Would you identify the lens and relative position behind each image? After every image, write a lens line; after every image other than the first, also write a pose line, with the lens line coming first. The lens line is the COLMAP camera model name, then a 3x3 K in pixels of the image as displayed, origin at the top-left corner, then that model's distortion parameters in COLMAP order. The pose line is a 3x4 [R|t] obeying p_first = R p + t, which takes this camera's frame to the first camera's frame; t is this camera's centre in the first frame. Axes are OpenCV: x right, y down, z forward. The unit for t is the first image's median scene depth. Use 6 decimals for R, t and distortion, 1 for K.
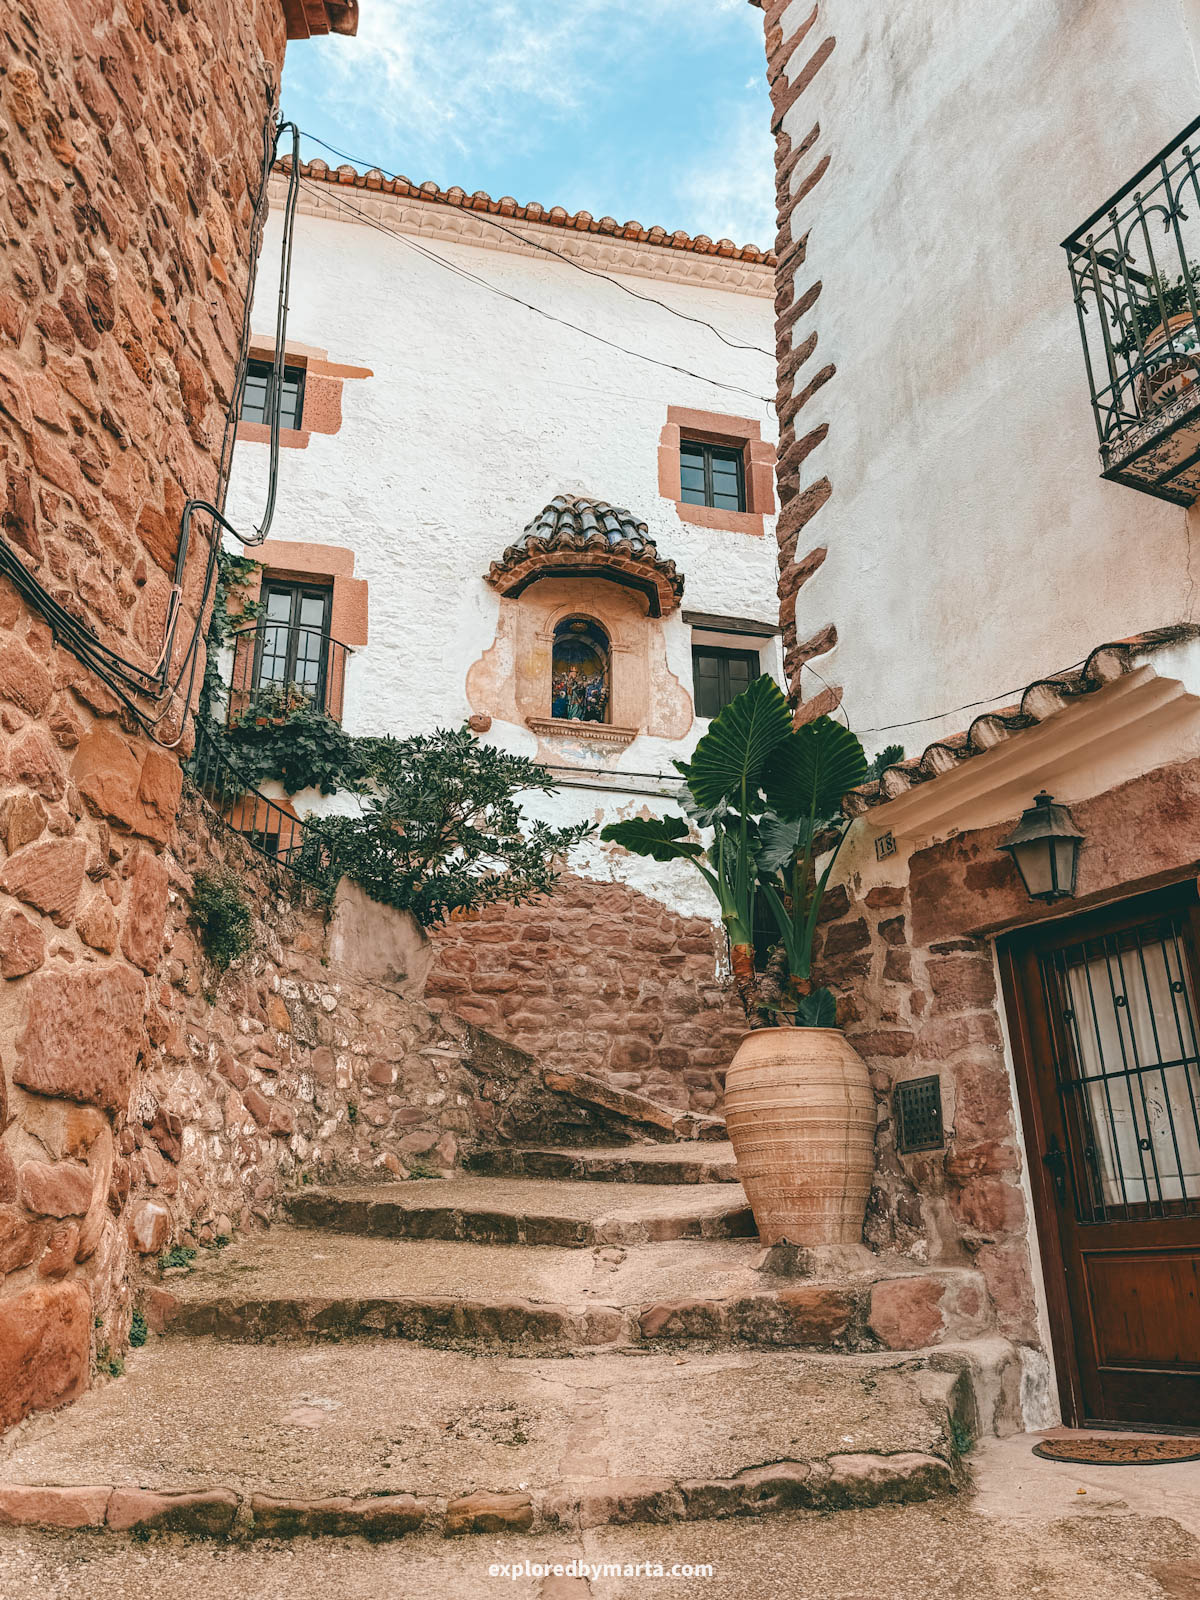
lens RADIAL K [[1060.9, 0, 600.0], [0, 1060.9, 800.0], [0, 0, 1]] dist [0.099848, -0.068283]
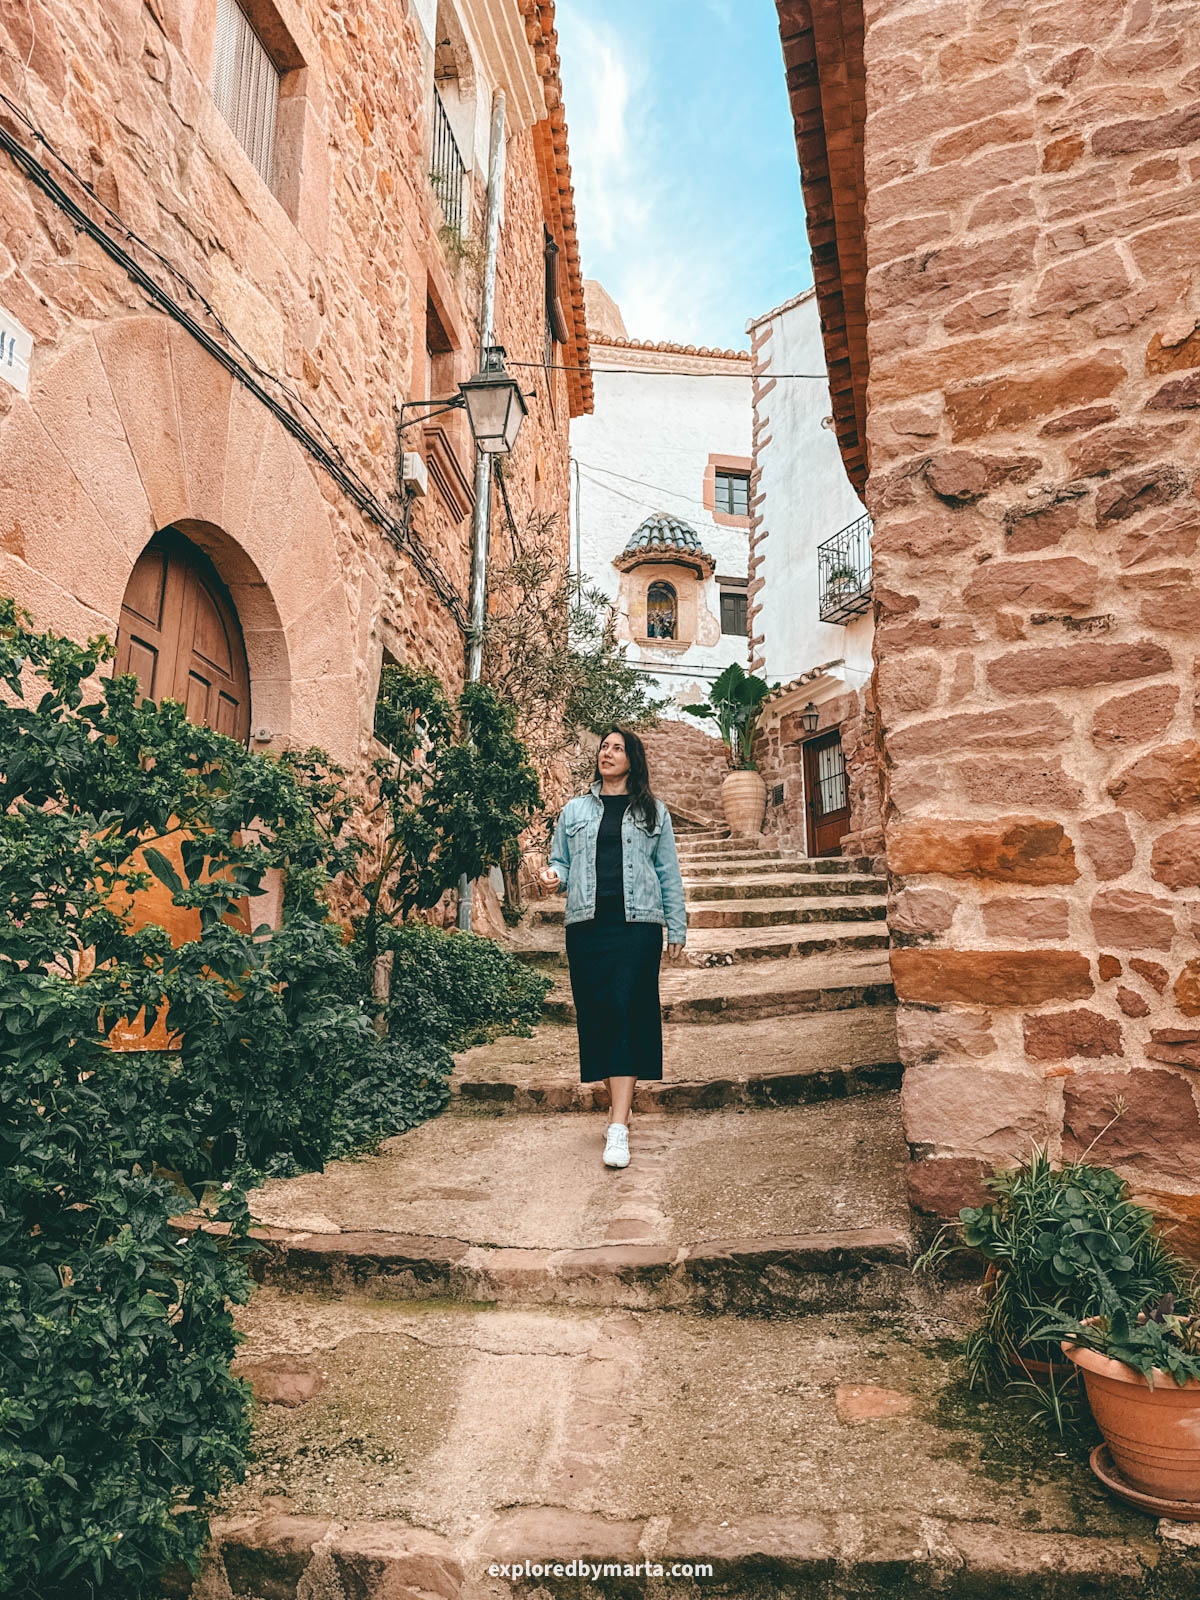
lens RADIAL K [[1058.6, 0, 600.0], [0, 1058.6, 800.0], [0, 0, 1]] dist [0.105009, -0.073434]
pose [[0.999204, -0.002111, -0.039835, -0.075774], [0.008688, 0.986144, 0.165665, -0.146168], [0.038934, -0.165880, 0.985377, -1.352208]]
